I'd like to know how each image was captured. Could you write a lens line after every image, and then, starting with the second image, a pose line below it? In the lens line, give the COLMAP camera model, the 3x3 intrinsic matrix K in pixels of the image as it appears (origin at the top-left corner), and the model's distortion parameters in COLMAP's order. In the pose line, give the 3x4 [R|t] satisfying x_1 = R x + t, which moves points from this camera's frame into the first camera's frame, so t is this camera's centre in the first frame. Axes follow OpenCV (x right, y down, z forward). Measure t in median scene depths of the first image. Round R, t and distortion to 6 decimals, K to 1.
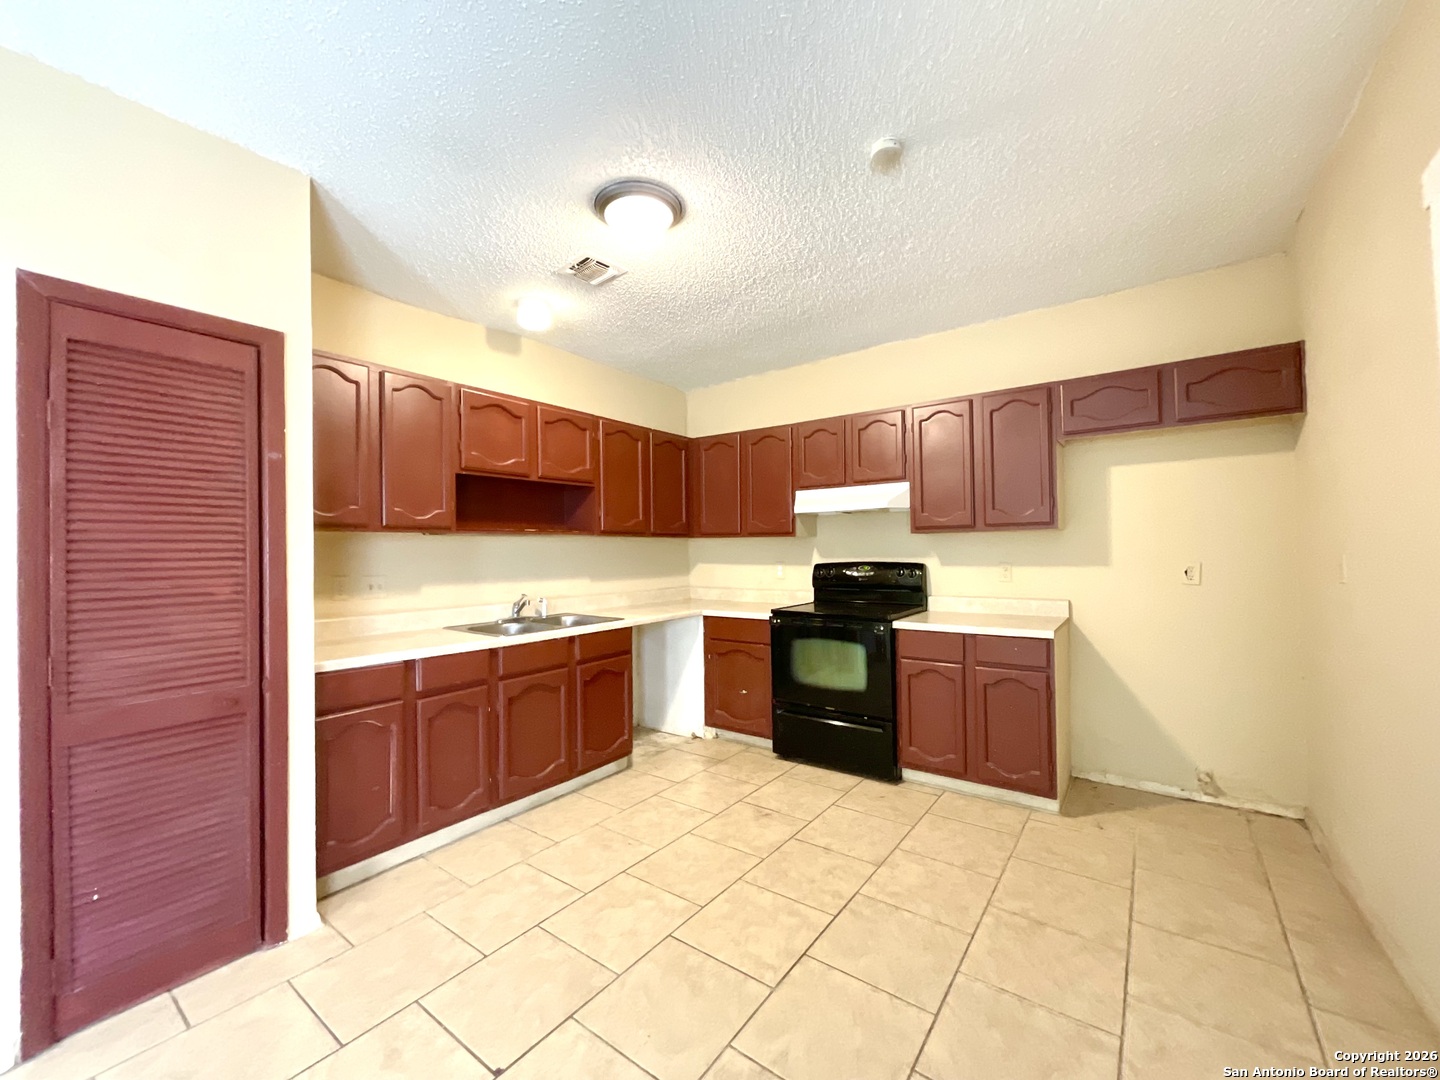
lens RADIAL K [[578.8, 0, 720.0], [0, 578.8, 540.0], [0, 0, 1]] dist [-0.003081, 0.000108]
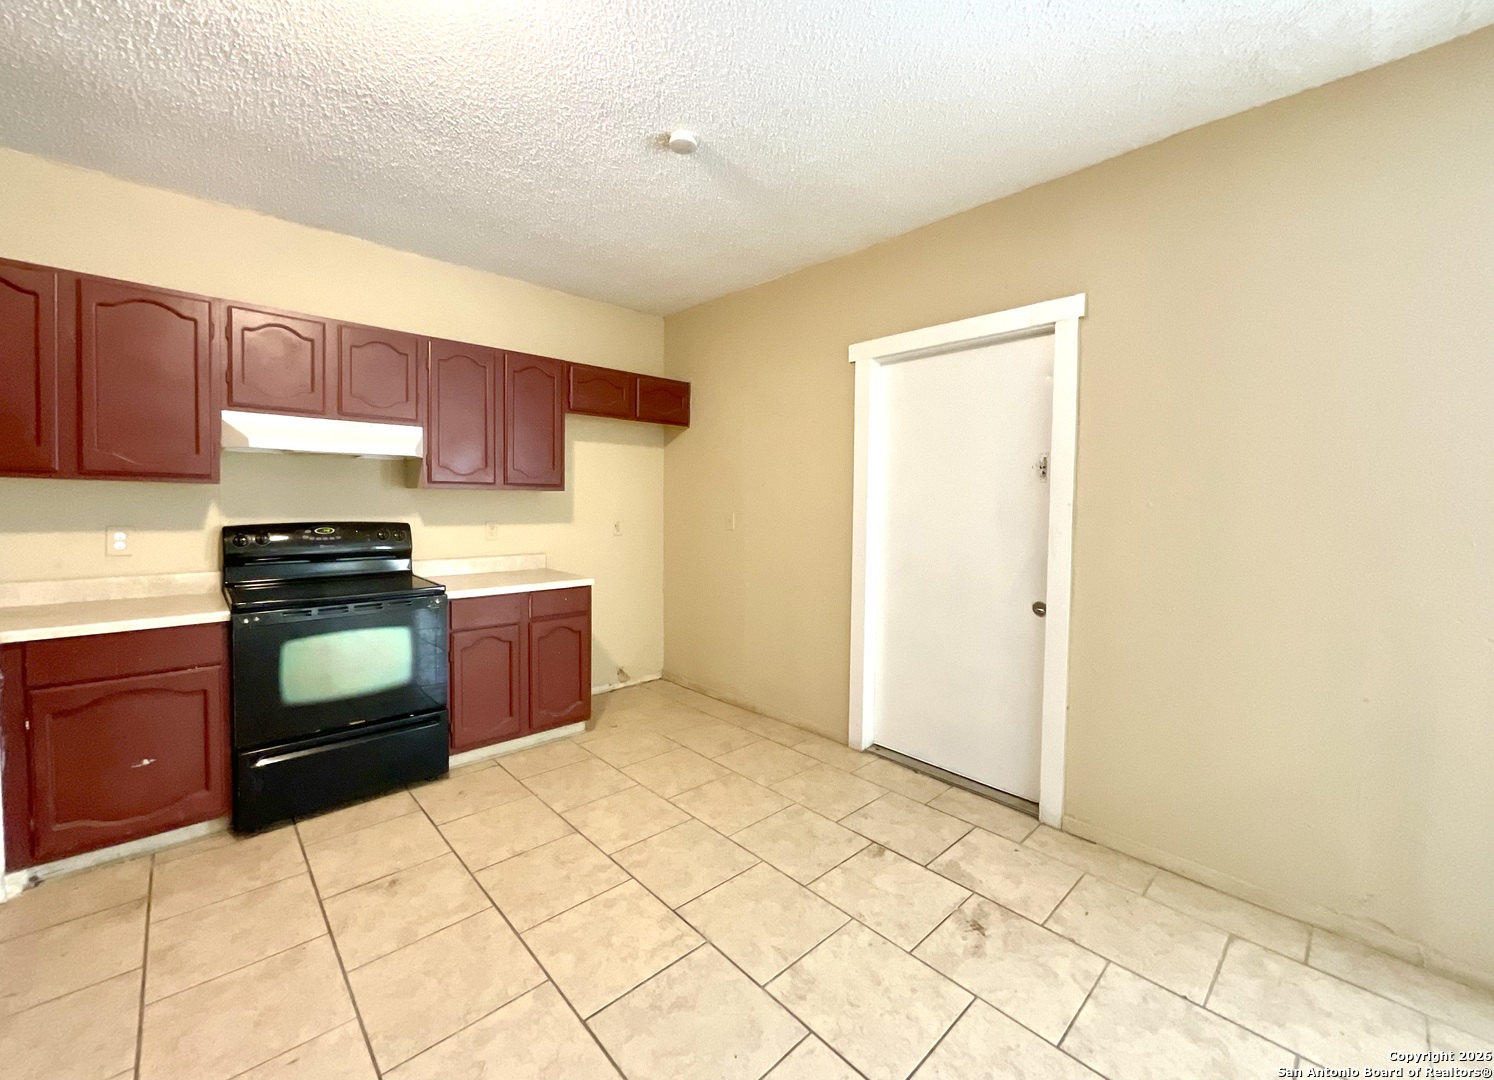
lens RADIAL K [[601.0, 0, 743.3], [0, 601.0, 519.2], [0, 0, 1]] dist [0.000283, 0.000175]
pose [[0.177073, -0.011898, 0.984126, -0.490400], [-0.031642, 0.999341, 0.017776, 0.003741], [-0.983689, -0.034287, 0.176580, 0.405084]]
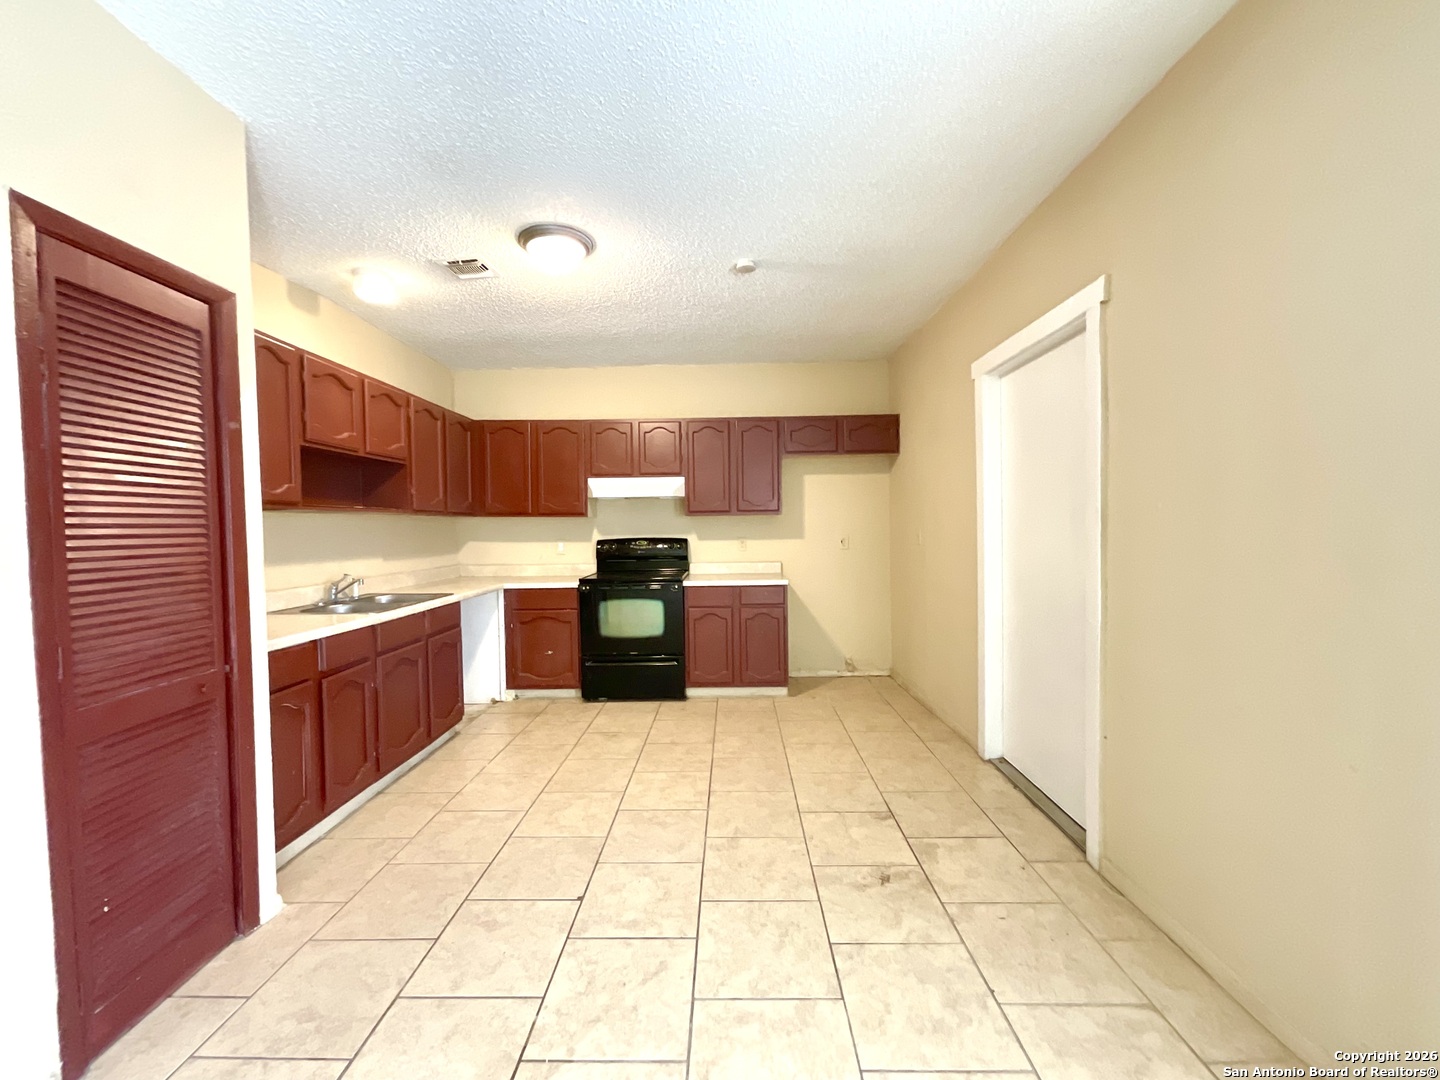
lens RADIAL K [[578.8, 0, 720.0], [0, 578.8, 540.0], [0, 0, 1]] dist [-0.003081, 0.000108]
pose [[0.813237, -0.010951, 0.581830, -0.406784], [-0.008821, 0.999476, 0.031141, 0.002079], [-0.581866, -0.030457, 0.812714, -0.138480]]
